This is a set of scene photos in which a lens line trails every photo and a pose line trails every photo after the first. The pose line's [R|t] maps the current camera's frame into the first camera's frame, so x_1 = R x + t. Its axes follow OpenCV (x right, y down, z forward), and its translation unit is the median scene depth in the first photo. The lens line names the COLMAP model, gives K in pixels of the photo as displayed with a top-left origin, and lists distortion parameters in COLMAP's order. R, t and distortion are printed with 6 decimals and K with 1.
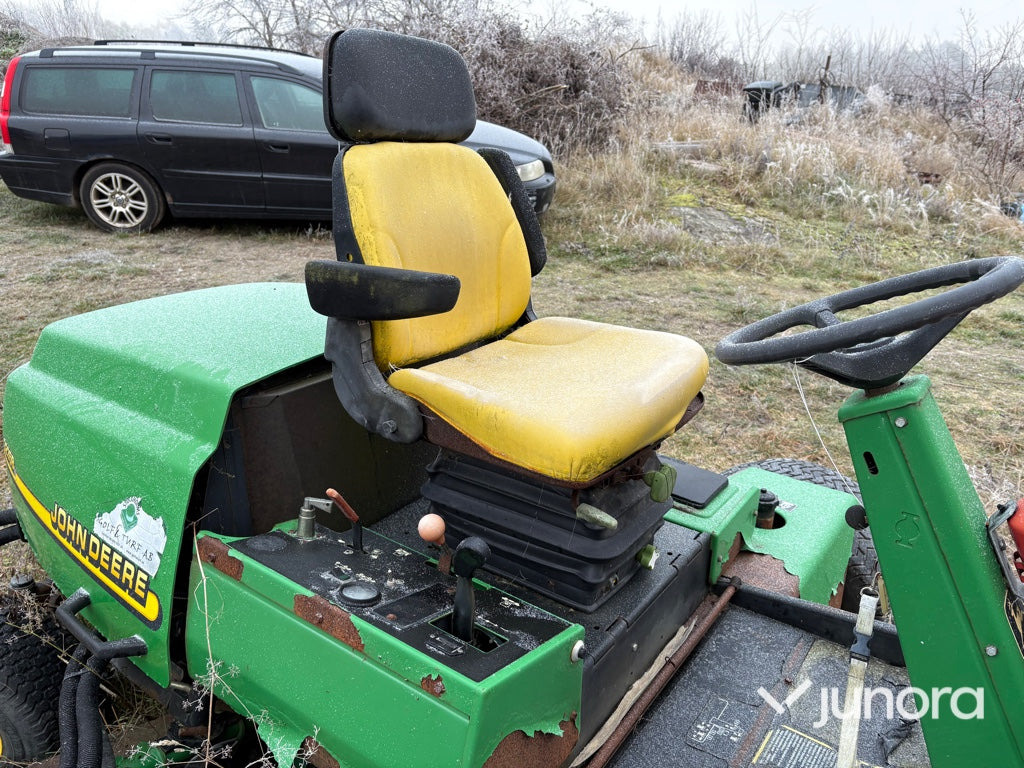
lens RADIAL K [[790.1, 0, 512.0], [0, 790.1, 384.0], [0, 0, 1]] dist [0.052979, -0.044756]
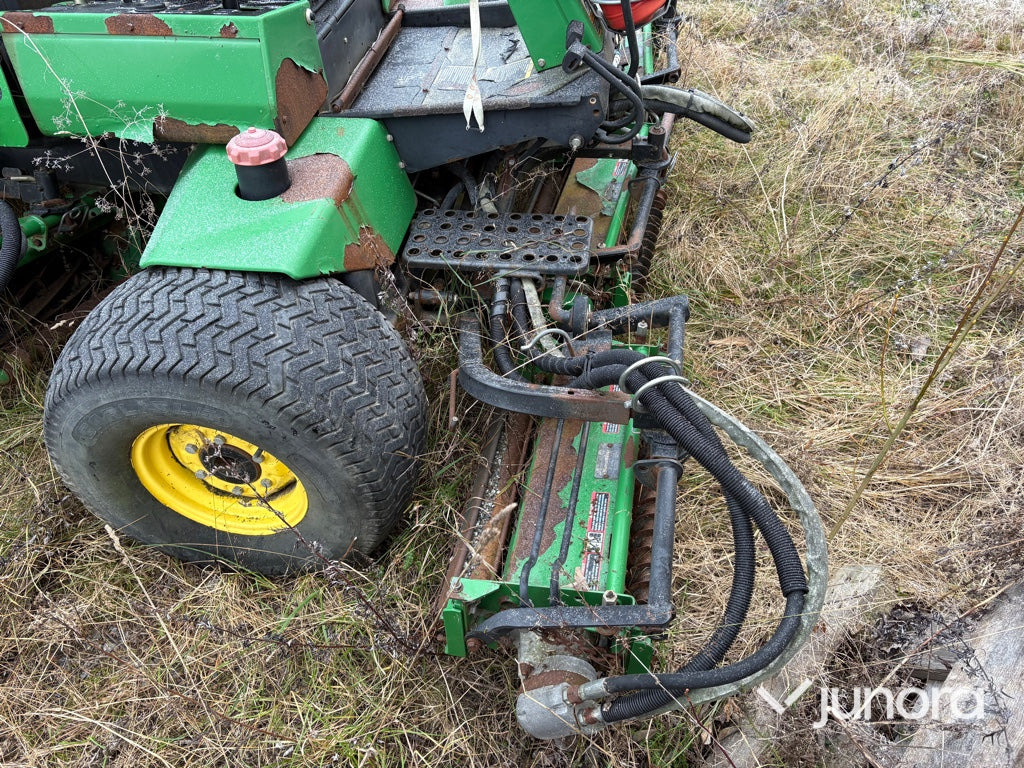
lens RADIAL K [[790.1, 0, 512.0], [0, 790.1, 384.0], [0, 0, 1]] dist [0.052979, -0.044756]
pose [[0.891025, -0.355675, 0.282080, -0.202813], [0.210413, 0.874192, 0.437625, 0.281472], [-0.402245, -0.330582, 0.853765, -0.573354]]
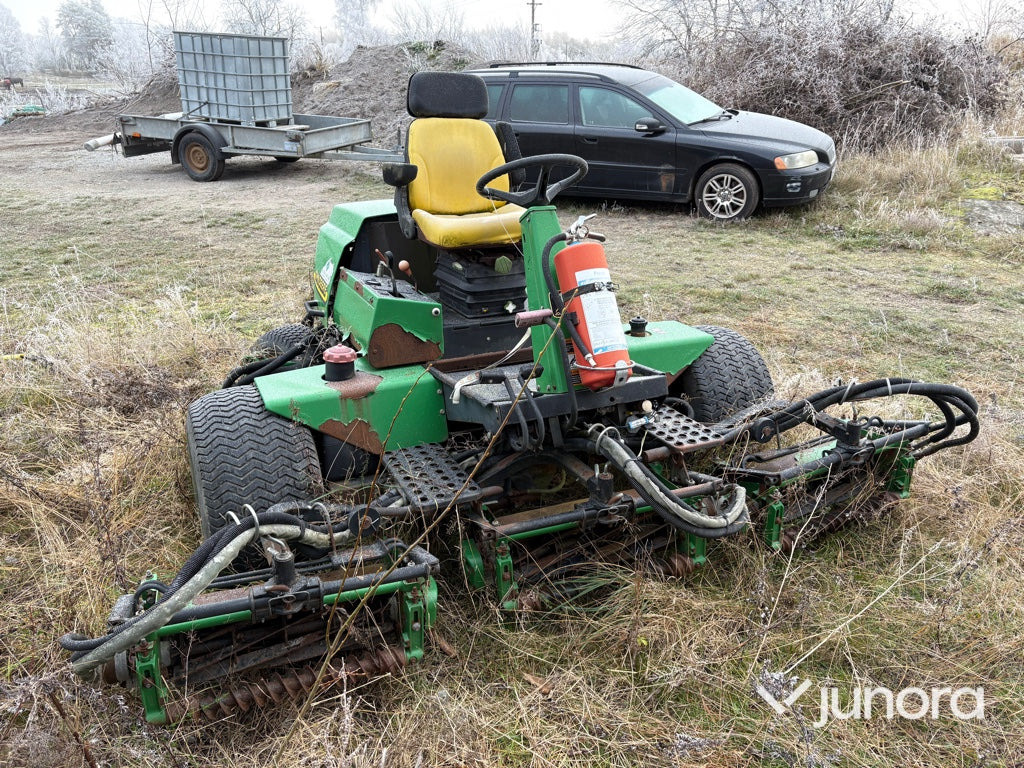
lens RADIAL K [[790.1, 0, 512.0], [0, 790.1, 384.0], [0, 0, 1]] dist [0.052979, -0.044756]
pose [[0.873157, 0.142344, -0.466192, 1.180538], [-0.144827, 0.988980, 0.030714, 0.348772], [0.465427, 0.040699, 0.884150, -0.887239]]
